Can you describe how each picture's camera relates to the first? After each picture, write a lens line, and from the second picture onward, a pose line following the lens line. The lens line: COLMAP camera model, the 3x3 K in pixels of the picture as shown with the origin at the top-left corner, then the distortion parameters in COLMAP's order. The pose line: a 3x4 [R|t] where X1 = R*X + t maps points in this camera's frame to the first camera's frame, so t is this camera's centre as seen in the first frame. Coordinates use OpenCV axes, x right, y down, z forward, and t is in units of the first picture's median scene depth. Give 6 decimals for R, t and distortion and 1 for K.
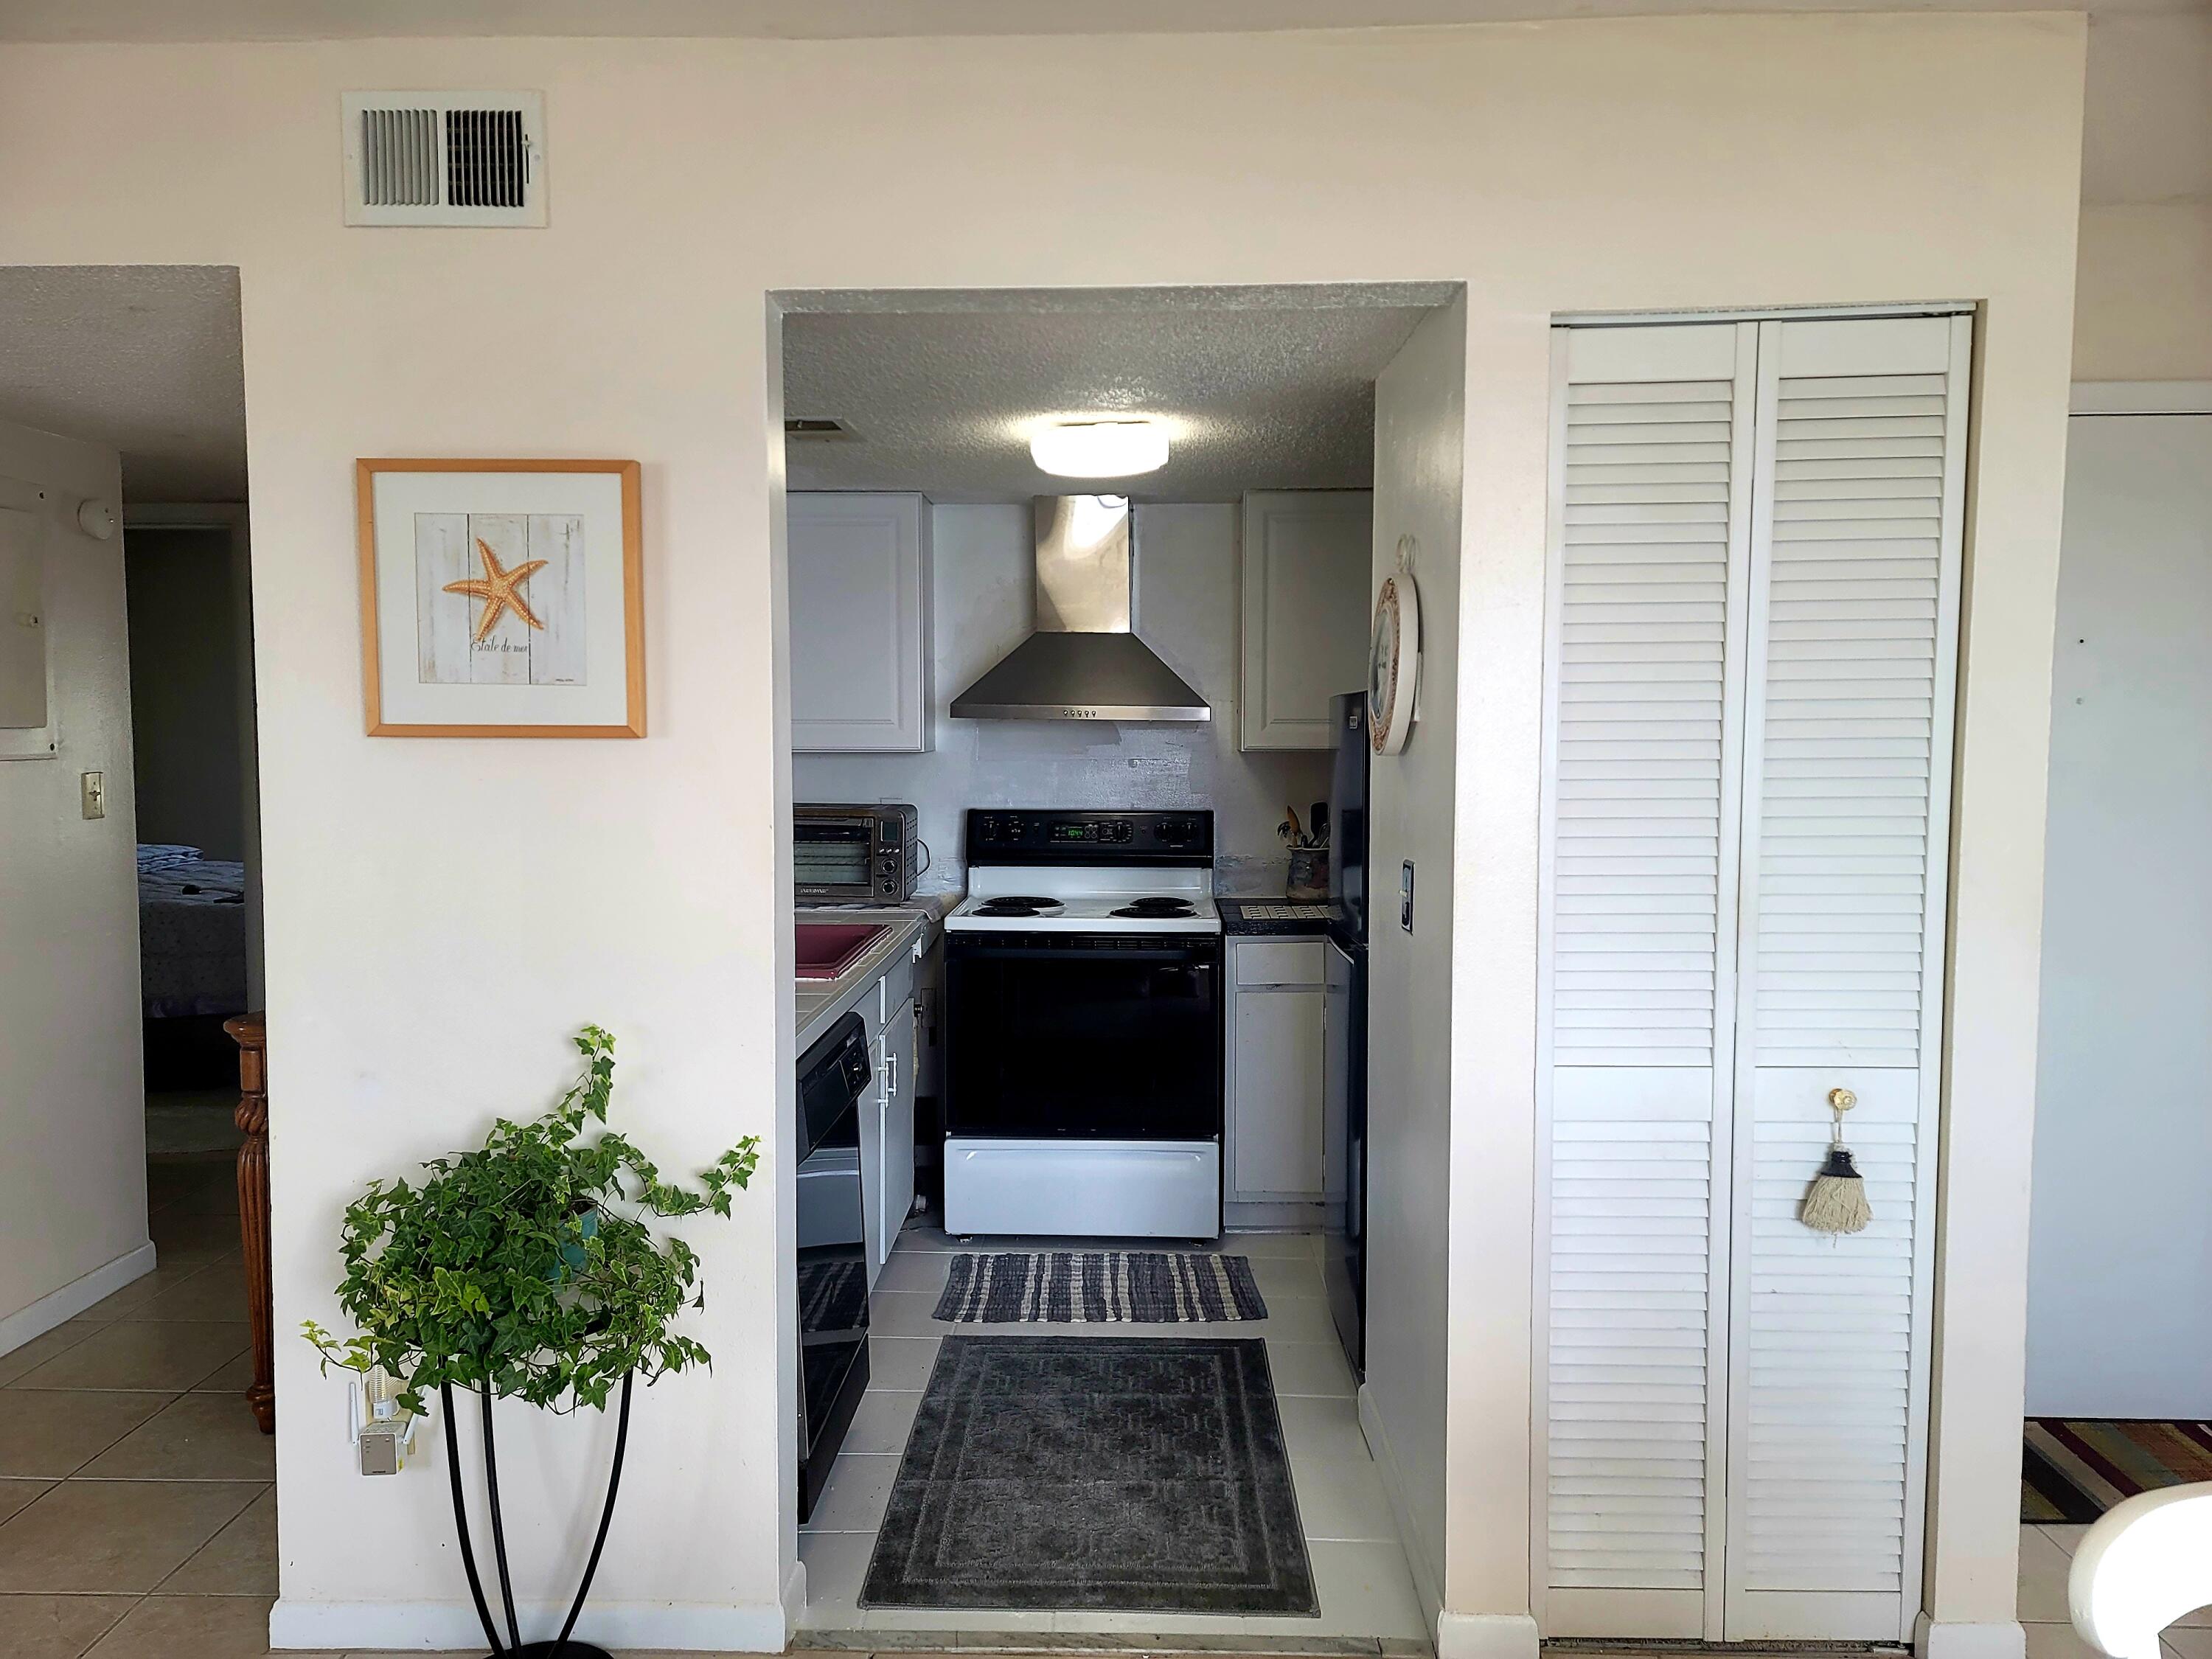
lens RADIAL K [[1621.0, 0, 1056.0], [0, 1621.0, 821.2], [0, 0, 1]] dist [0.094950, -0.085431]
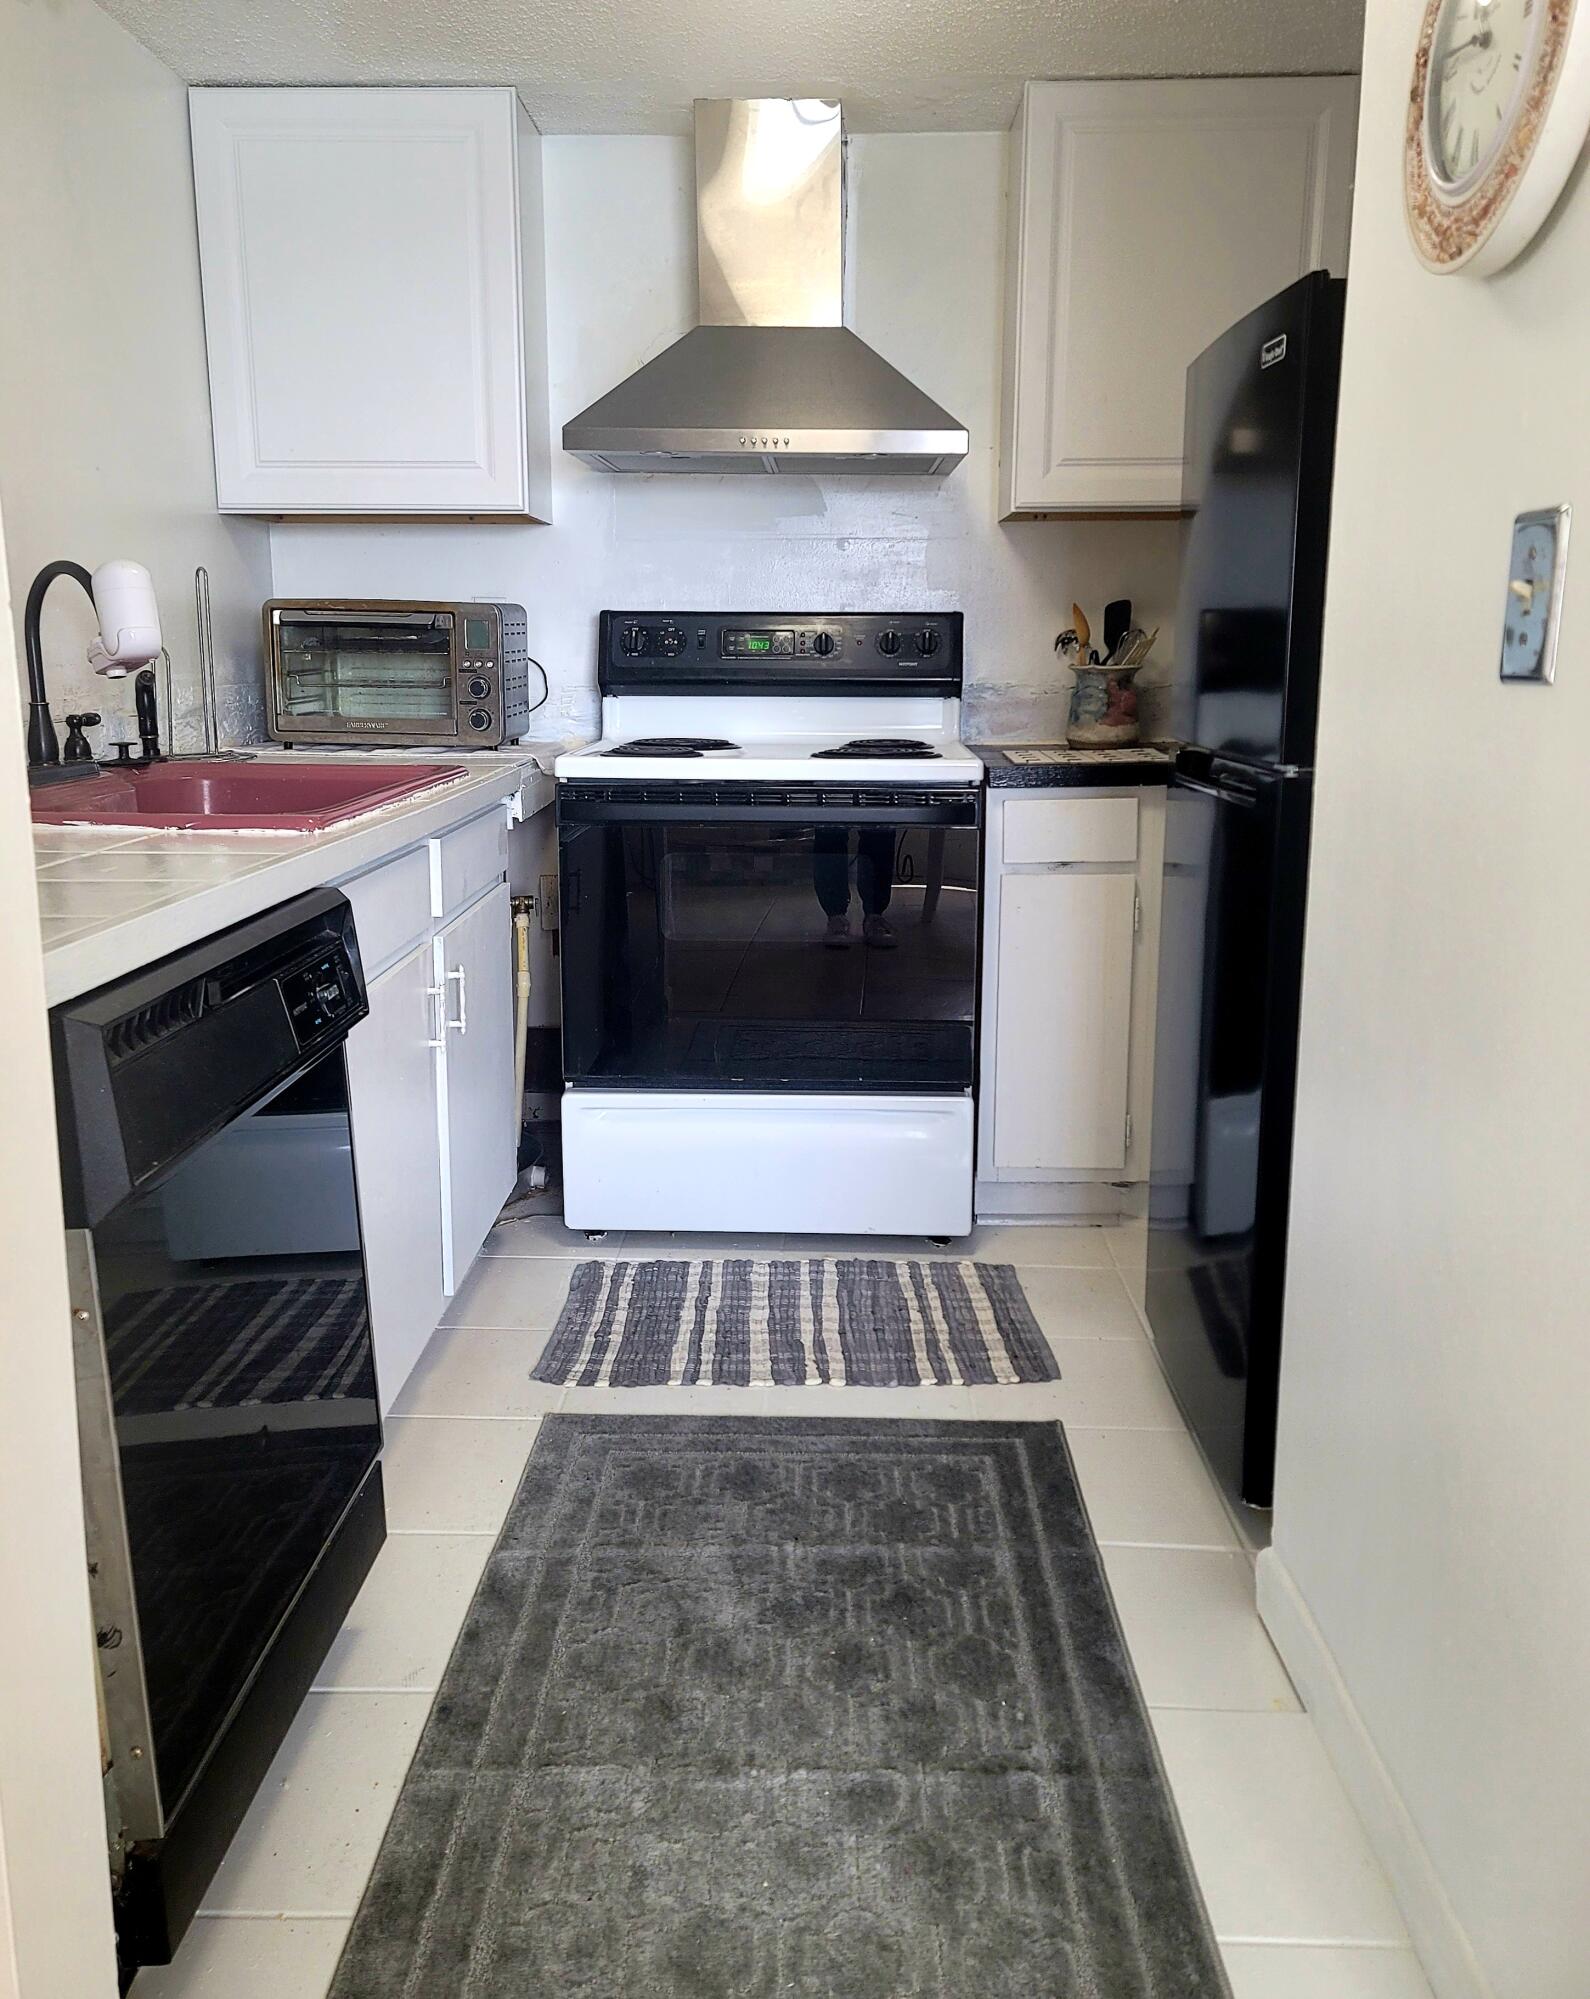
lens RADIAL K [[2003.2, 0, 768.8], [0, 2003.2, 1001.6], [0, 0, 1]] dist [-0.311642, -0.000079]
pose [[0.999885, -0.001811, 0.015052, 0.004947], [-0.000611, 0.987221, 0.159353, 0.035069], [-0.015148, -0.159344, 0.987107, 0.247052]]
